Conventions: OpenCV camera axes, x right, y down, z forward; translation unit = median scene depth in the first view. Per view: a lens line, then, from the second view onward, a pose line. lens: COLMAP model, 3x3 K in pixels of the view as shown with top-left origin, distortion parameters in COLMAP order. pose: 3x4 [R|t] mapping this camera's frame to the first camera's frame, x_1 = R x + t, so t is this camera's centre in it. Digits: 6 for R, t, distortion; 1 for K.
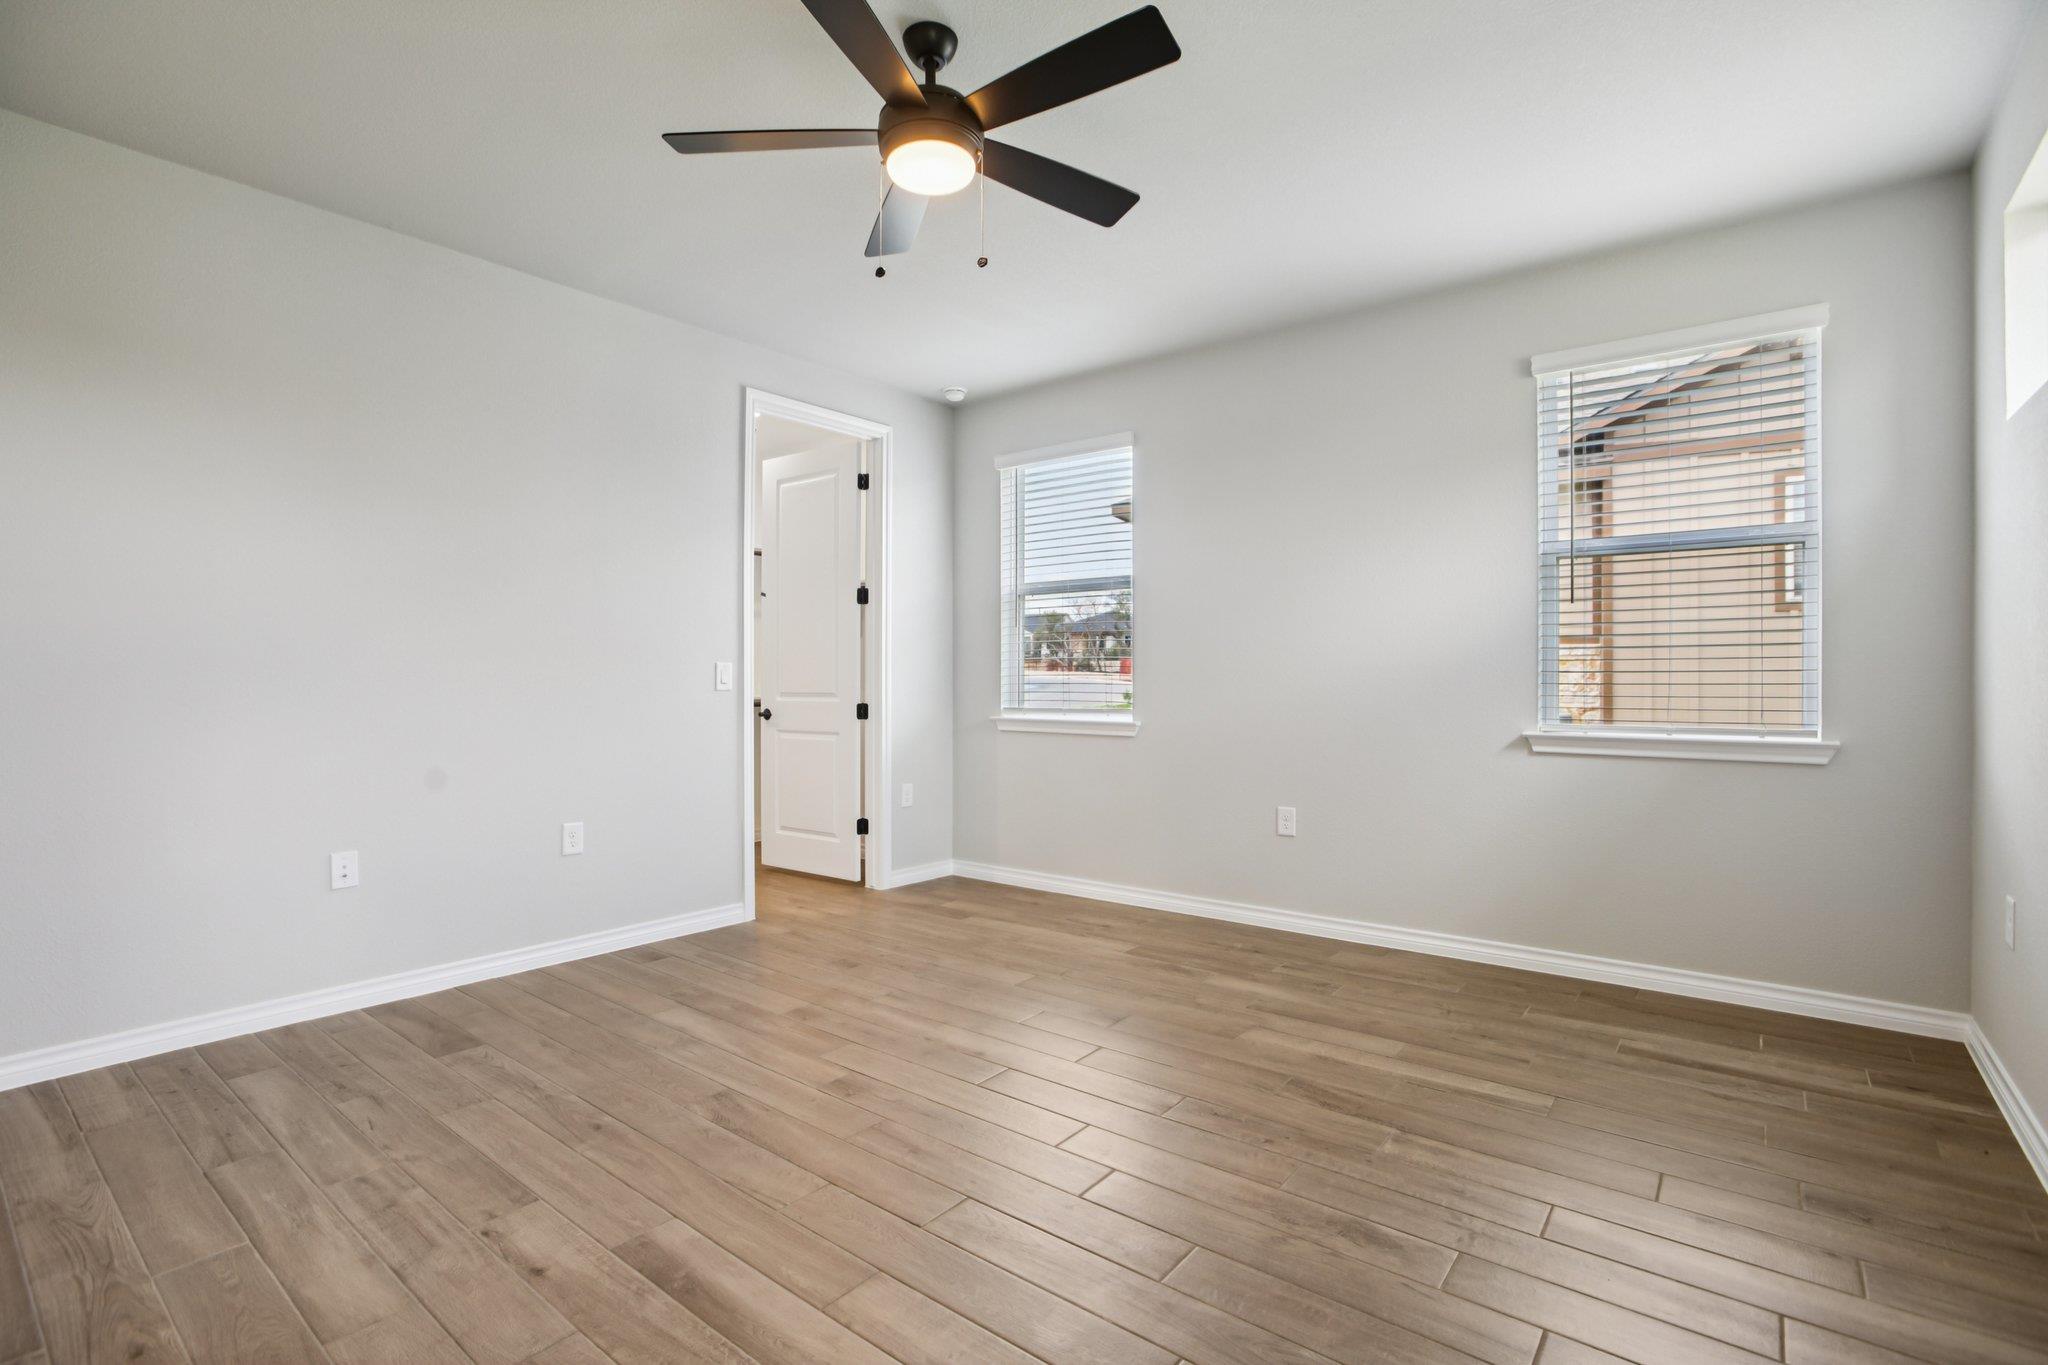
lens RADIAL K [[950.3, 0, 1004.7], [0, 950.3, 676.2], [0, 0, 1]] dist [-0.025463, 0.000109]
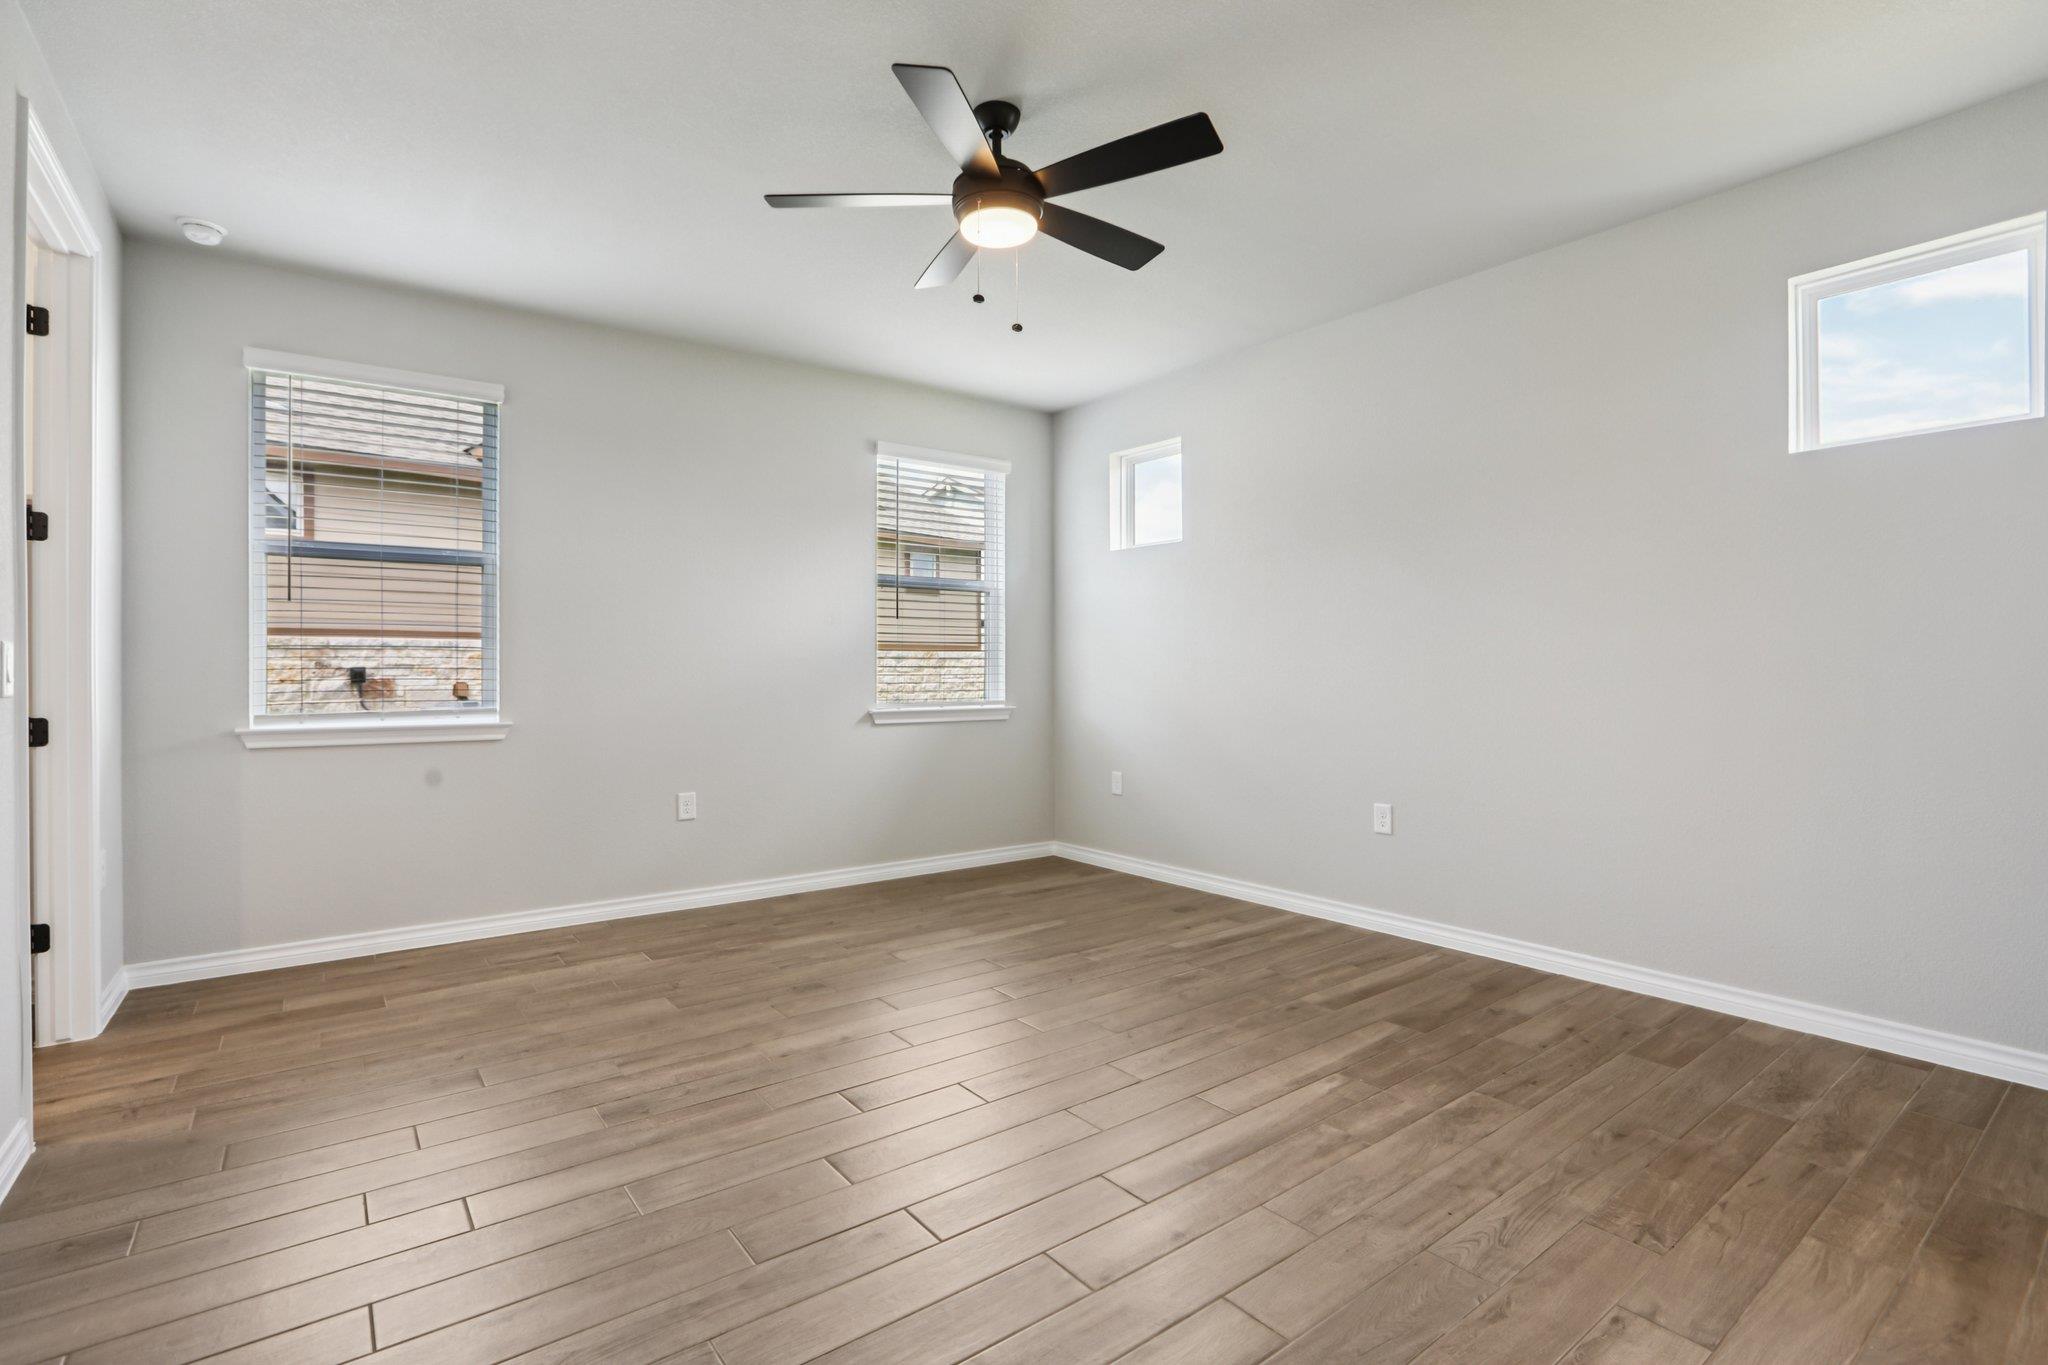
lens RADIAL K [[932.8, 0, 1024.0], [0, 932.8, 682.5], [0, 0, 1]] dist [-0.072172, 0.027997]
pose [[0.253786, -0.007463, 0.967232, -0.788971], [0.004810, 0.999968, 0.006453, 0.012583], [-0.967248, 0.003015, 0.253814, 0.485526]]
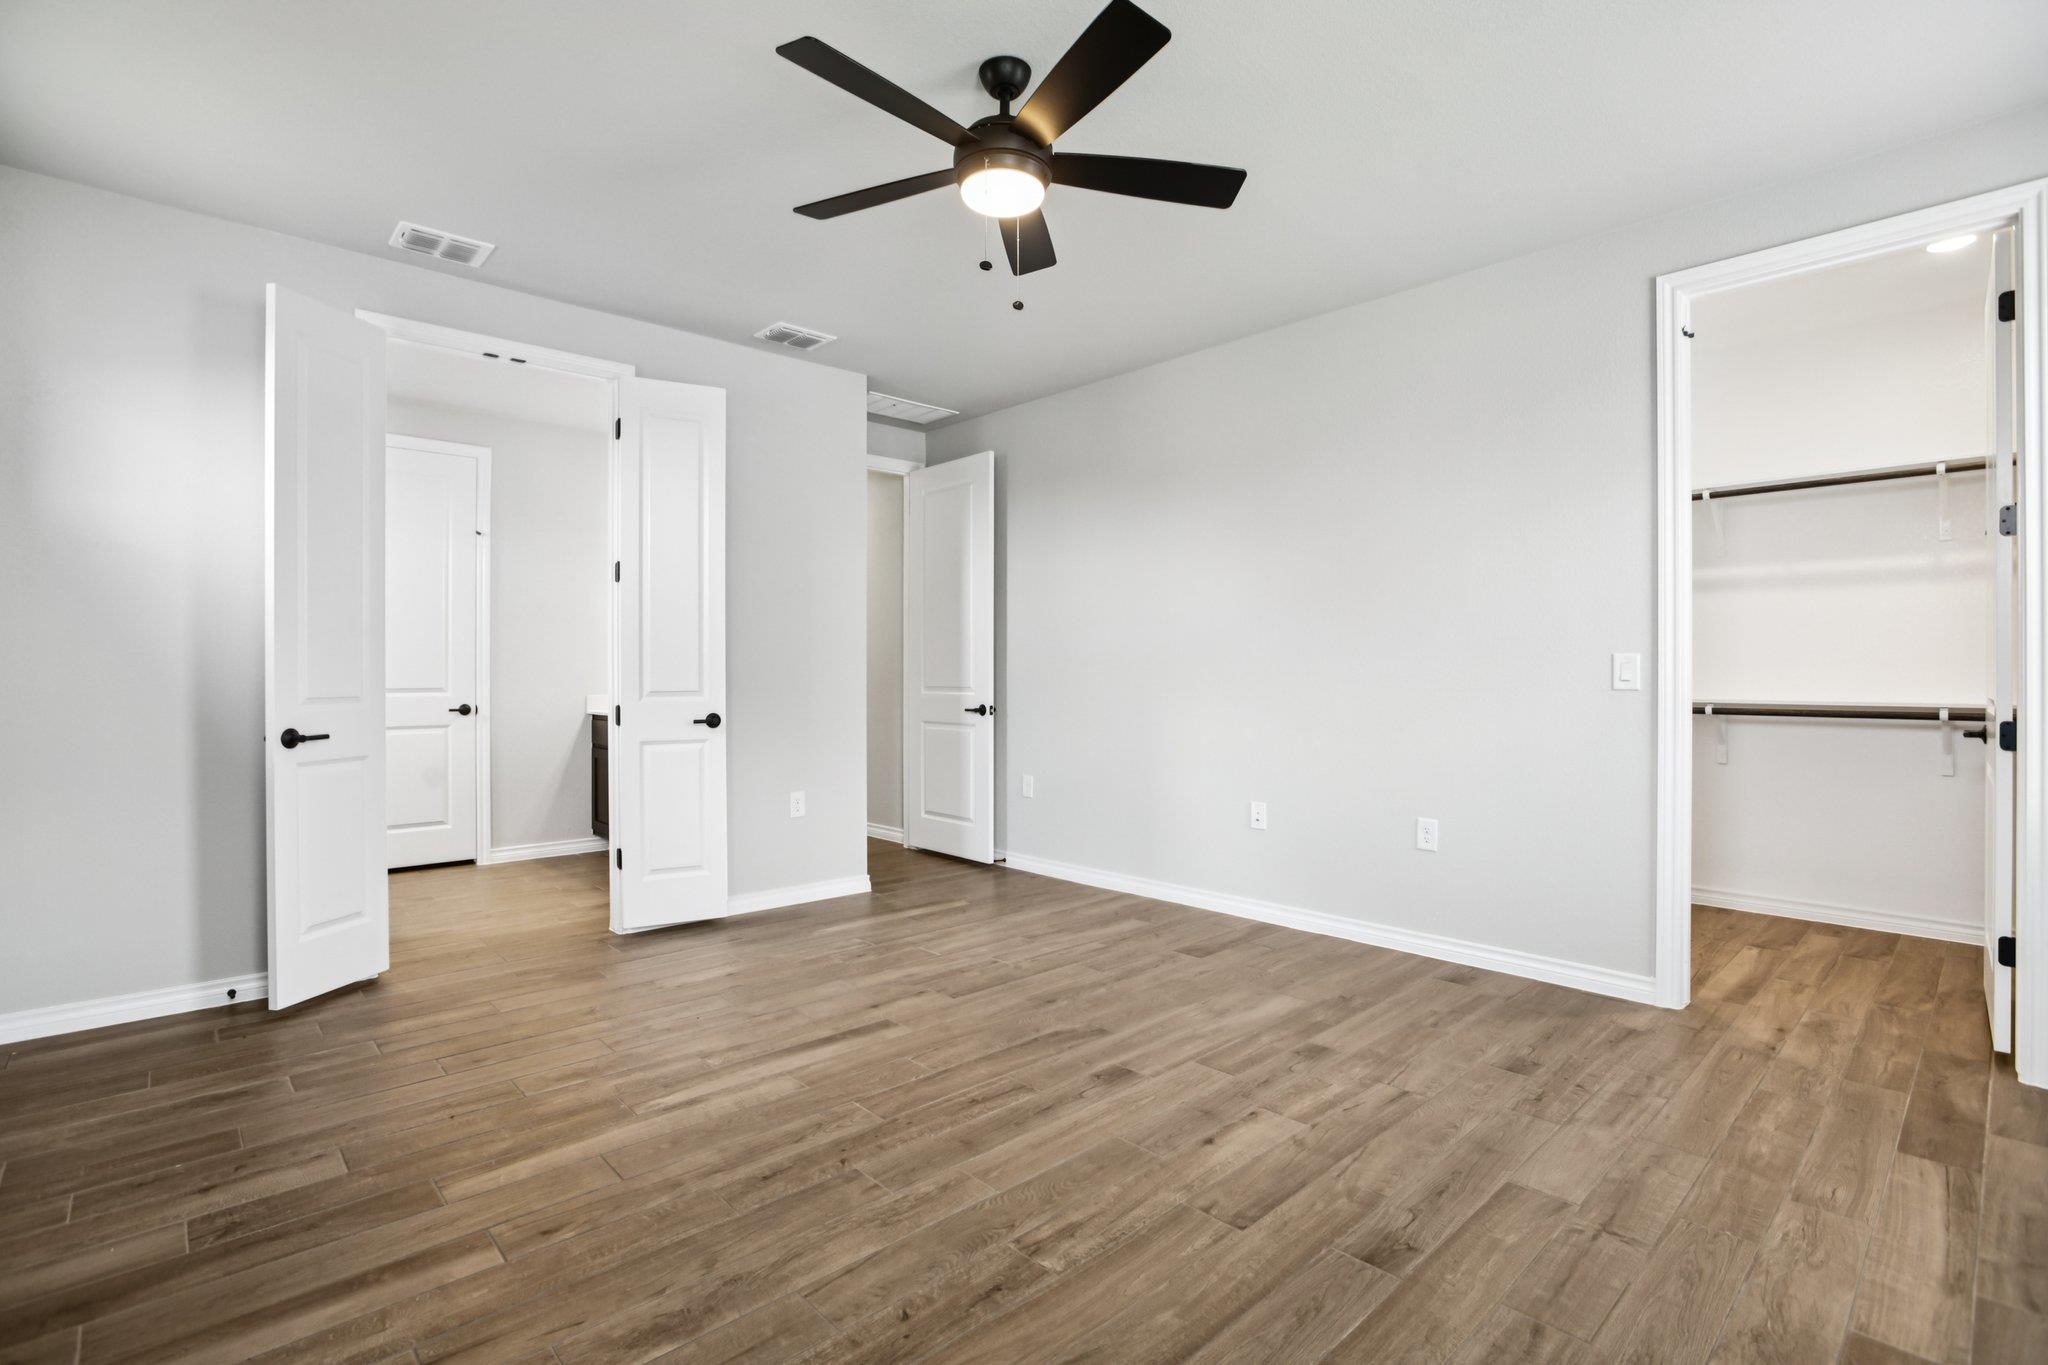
lens RADIAL K [[992.7, 0, 1064.9], [0, 992.7, 646.7], [0, 0, 1]] dist [-0.078607, 0.023437]
pose [[-0.114698, -0.025016, -0.993085, 0.693213], [-0.004930, 0.999685, -0.024612, 0.002351], [0.993388, 0.002073, -0.114785, 0.832135]]
